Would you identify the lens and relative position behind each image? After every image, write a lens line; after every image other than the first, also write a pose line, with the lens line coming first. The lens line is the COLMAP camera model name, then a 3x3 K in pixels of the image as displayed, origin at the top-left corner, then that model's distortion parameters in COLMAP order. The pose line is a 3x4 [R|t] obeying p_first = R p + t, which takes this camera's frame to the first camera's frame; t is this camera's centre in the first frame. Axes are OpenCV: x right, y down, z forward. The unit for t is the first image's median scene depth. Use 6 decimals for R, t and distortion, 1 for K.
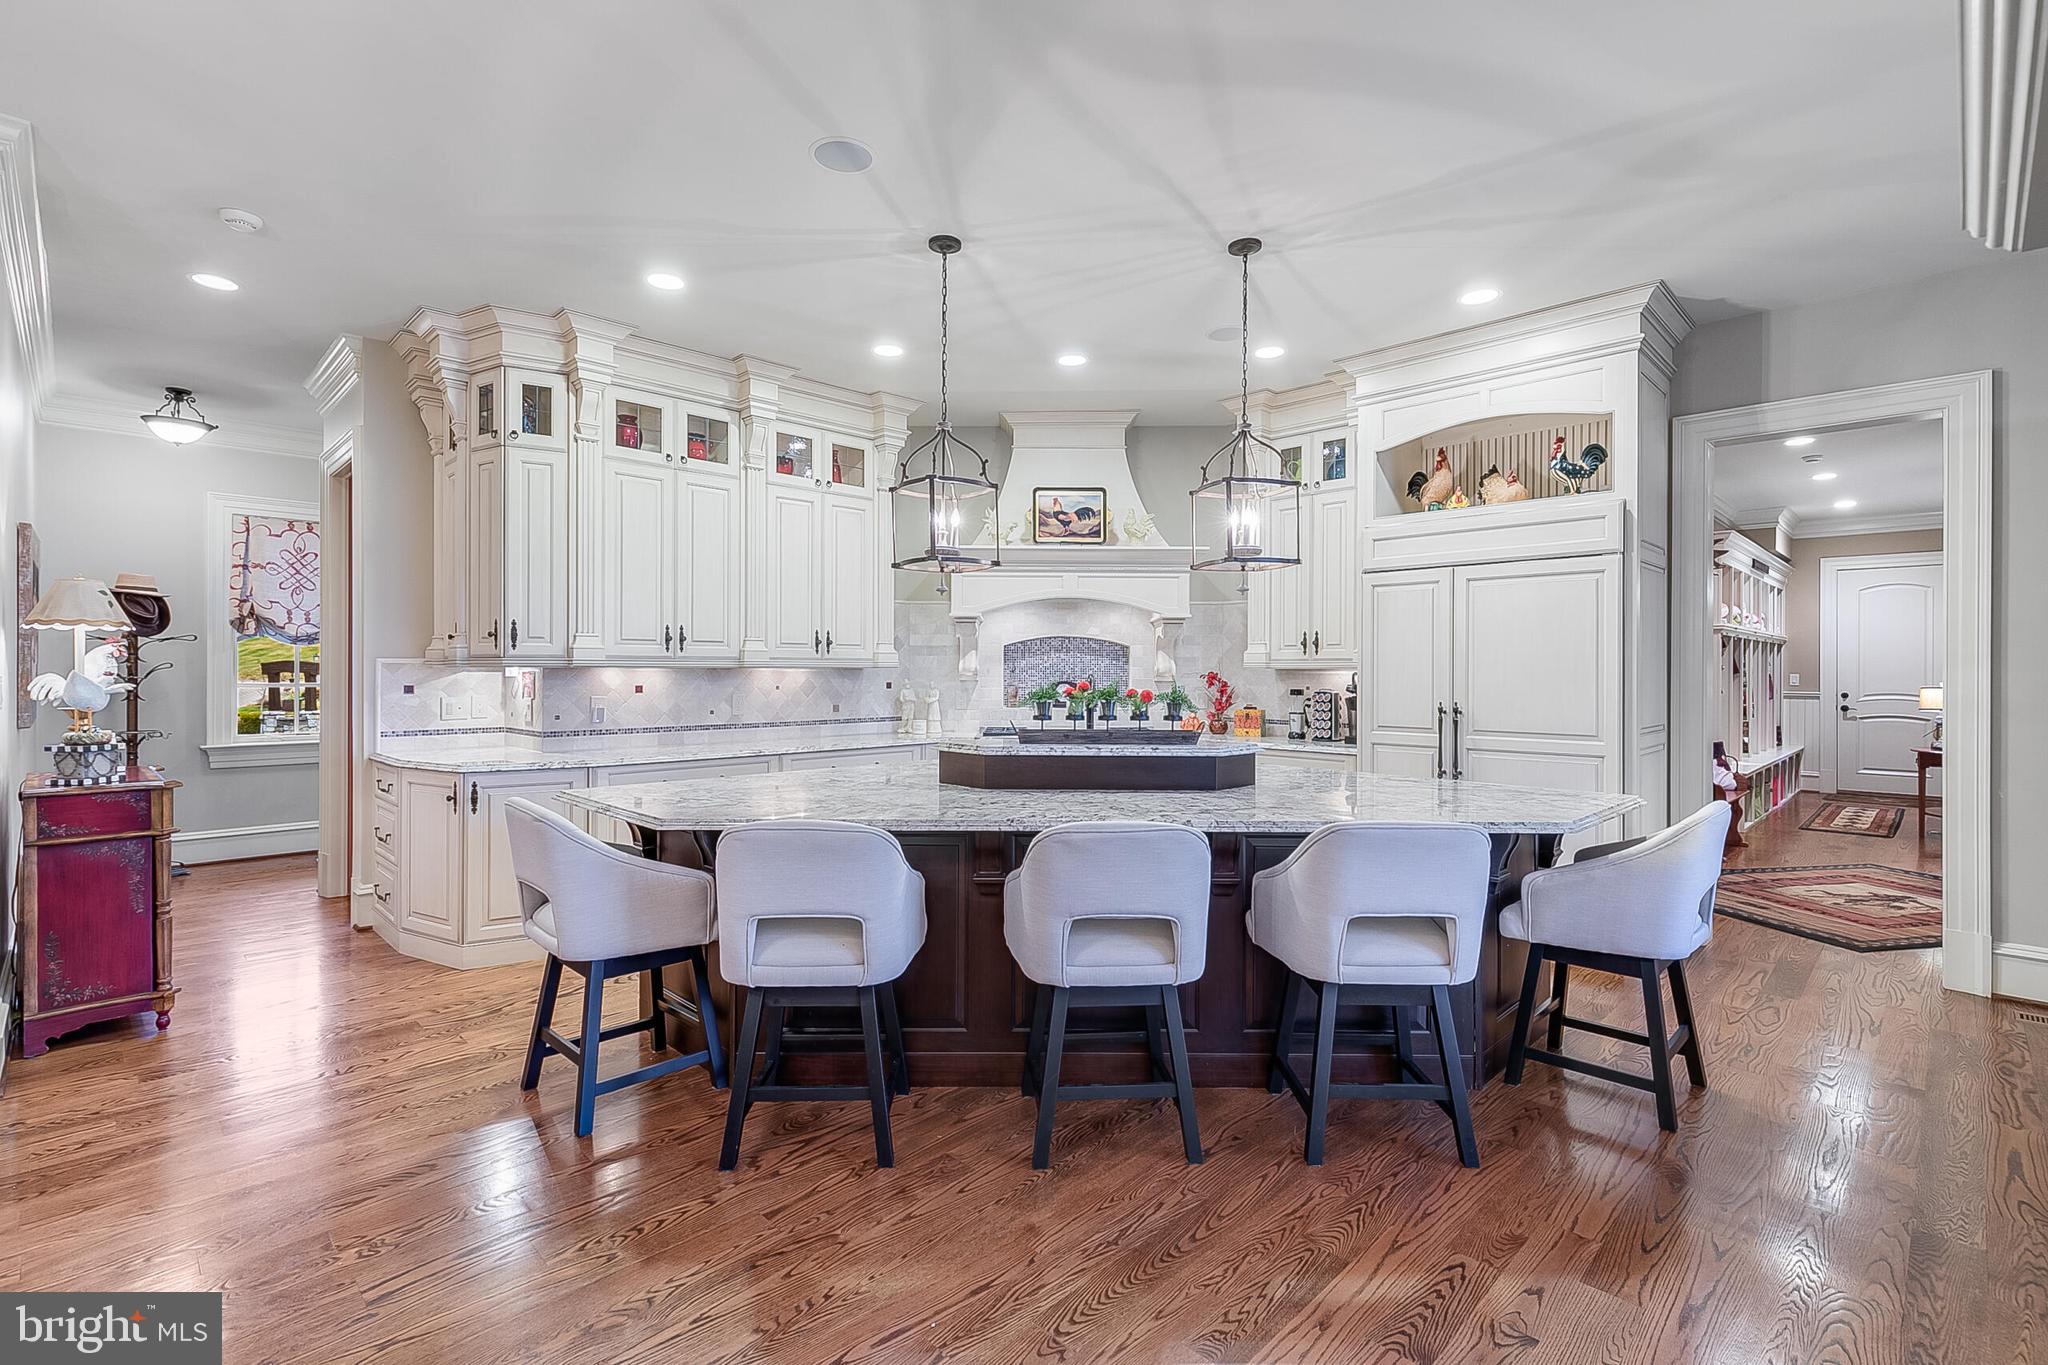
lens RADIAL K [[922.0, 0, 1022.1], [0, 922.0, 668.5], [0, 0, 1]] dist [0.003308, -0.000769]
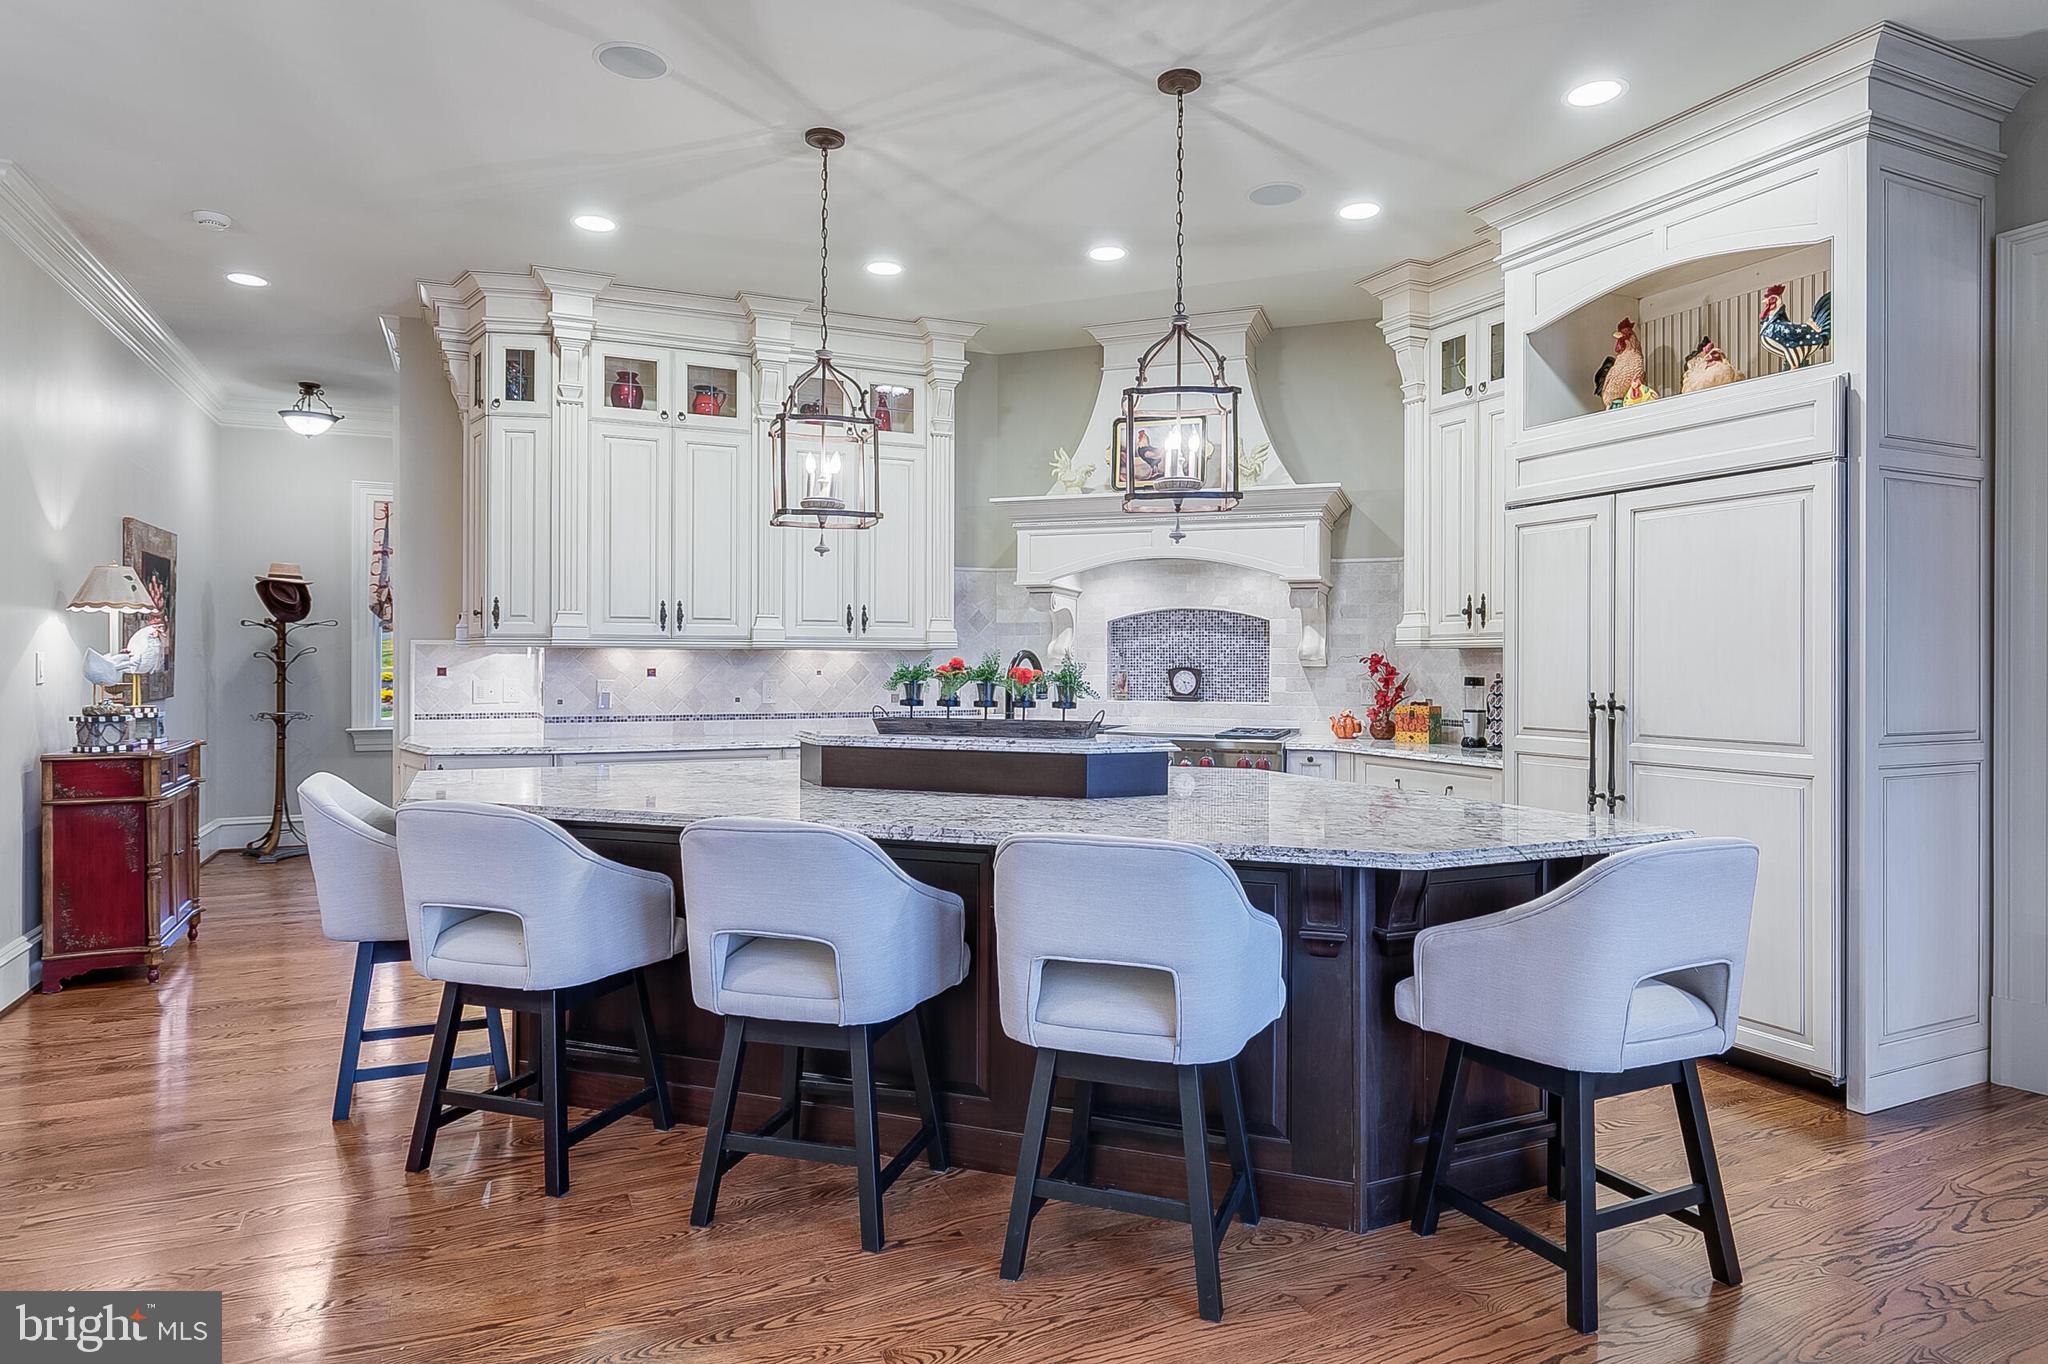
lens RADIAL K [[1169.6, 0, 1030.4], [0, 1169.6, 658.1], [0, 0, 1]] dist [-0.003900, -0.000627]
pose [[0.941180, -0.001590, -0.337901, 0.321656], [0.000450, 0.999994, -0.003451, 0.012188], [0.337904, 0.003096, 0.941175, 0.044902]]
